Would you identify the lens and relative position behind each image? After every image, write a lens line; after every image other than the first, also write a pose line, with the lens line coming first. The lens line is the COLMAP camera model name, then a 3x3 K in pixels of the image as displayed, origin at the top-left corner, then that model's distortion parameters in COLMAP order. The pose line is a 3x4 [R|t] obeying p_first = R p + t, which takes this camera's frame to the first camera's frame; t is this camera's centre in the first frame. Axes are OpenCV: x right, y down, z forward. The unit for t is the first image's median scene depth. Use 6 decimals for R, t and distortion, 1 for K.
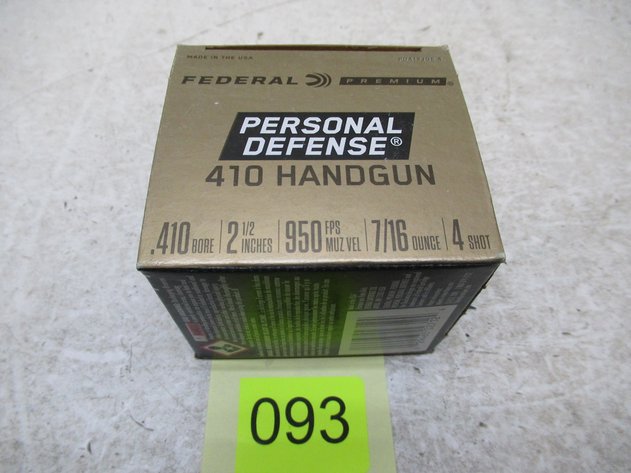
lens RADIAL K [[466.8, 0, 314.8], [0, 466.8, 237.7], [0, 0, 1]] dist [-0.009238, 0.003645]
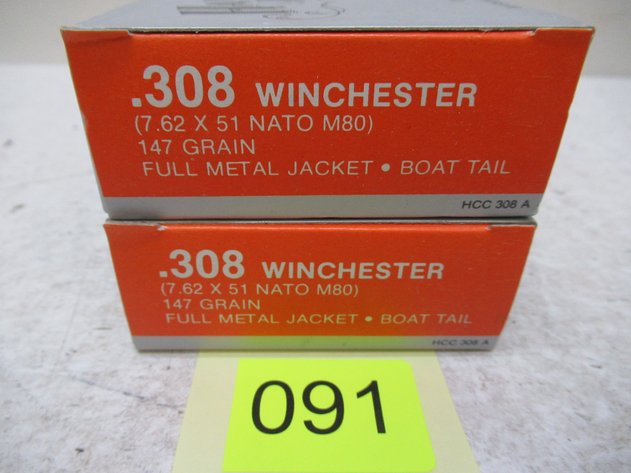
lens RADIAL K [[466.8, 0, 287.4], [0, 466.8, 245.9], [0, 0, 1]] dist [-0.009238, 0.003645]
pose [[0.999746, -0.021270, -0.007402, 0.403950], [0.015901, 0.899402, -0.436834, -0.113510], [0.015949, 0.436606, 0.899512, 0.555259]]
